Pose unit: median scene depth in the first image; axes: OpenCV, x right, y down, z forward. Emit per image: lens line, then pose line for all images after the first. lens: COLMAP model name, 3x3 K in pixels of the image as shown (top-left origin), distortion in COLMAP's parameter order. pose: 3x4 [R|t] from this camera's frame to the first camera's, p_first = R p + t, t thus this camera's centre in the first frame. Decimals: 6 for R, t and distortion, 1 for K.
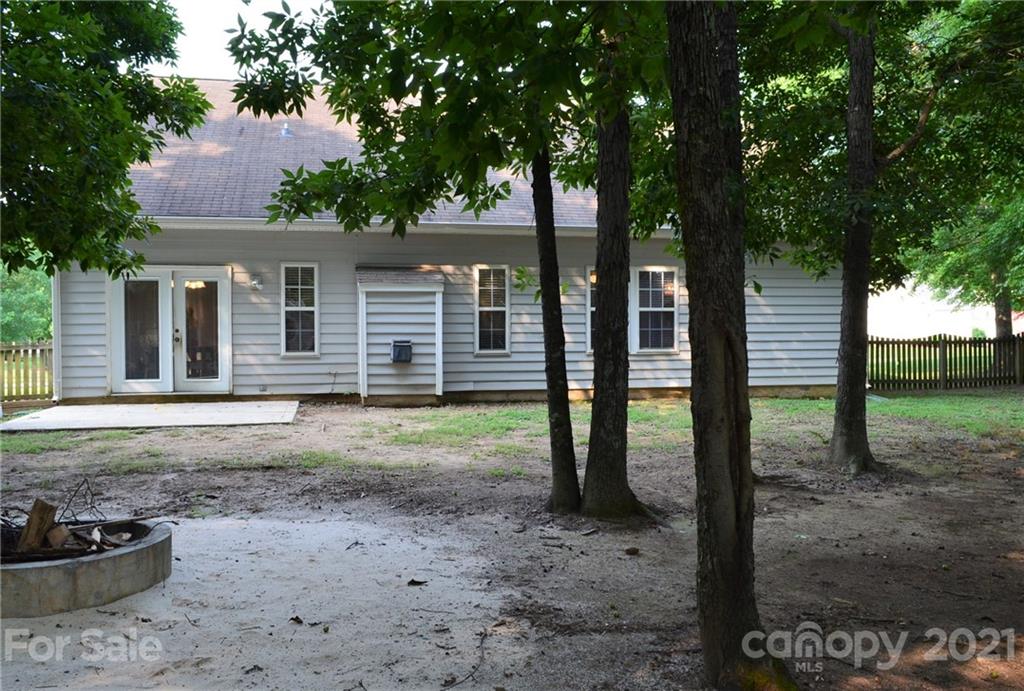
lens RADIAL K [[790.4, 0, 512.0], [0, 790.4, 345.5], [0, 0, 1]] dist [0.000851, 0.000065]
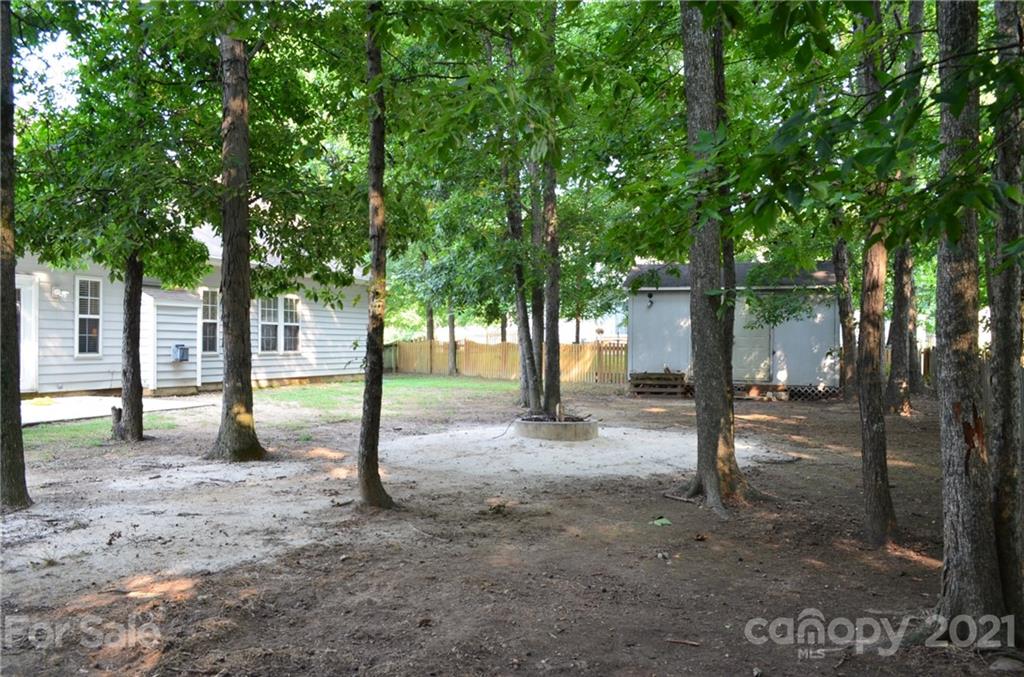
lens RADIAL K [[791.4, 0, 512.0], [0, 791.4, 338.5], [0, 0, 1]] dist [-0.013895, -0.001765]
pose [[0.542916, 0.011547, 0.839707, -0.904341], [0.003584, 0.999865, -0.016066, 0.006602], [-0.839779, 0.011732, 0.542801, -0.149864]]
